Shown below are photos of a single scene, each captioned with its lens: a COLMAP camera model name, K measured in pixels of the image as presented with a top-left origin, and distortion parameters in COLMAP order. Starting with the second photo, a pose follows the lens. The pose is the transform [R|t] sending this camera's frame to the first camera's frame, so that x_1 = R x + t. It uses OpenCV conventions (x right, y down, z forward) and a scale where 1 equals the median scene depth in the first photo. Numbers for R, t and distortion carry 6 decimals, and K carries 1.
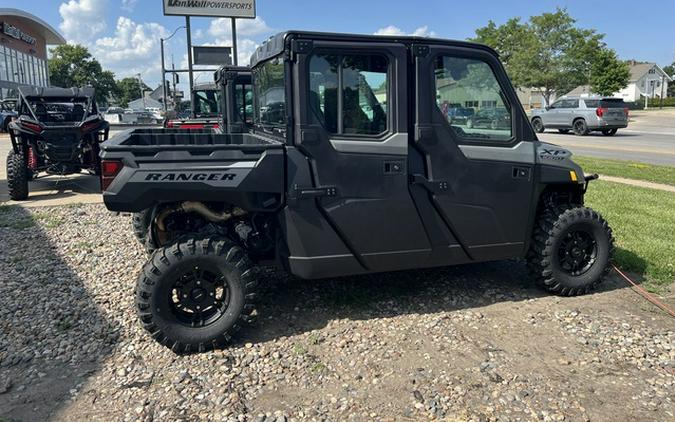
lens RADIAL K [[495.9, 0, 338.8], [0, 495.9, 154.8], [0, 0, 1]] dist [0.044497, -0.050944]
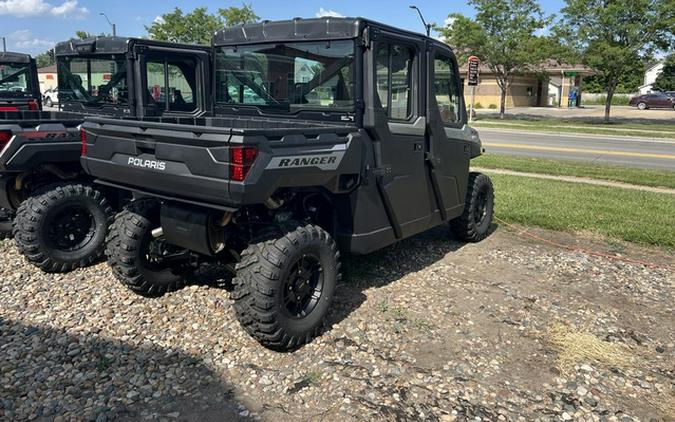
lens RADIAL K [[495.9, 0, 338.8], [0, 495.9, 154.8], [0, 0, 1]] dist [0.044497, -0.050944]
pose [[0.818744, -0.039737, 0.572782, -0.697942], [0.025931, 0.999143, 0.032249, 0.002718], [-0.573573, -0.011551, 0.819073, 0.165536]]
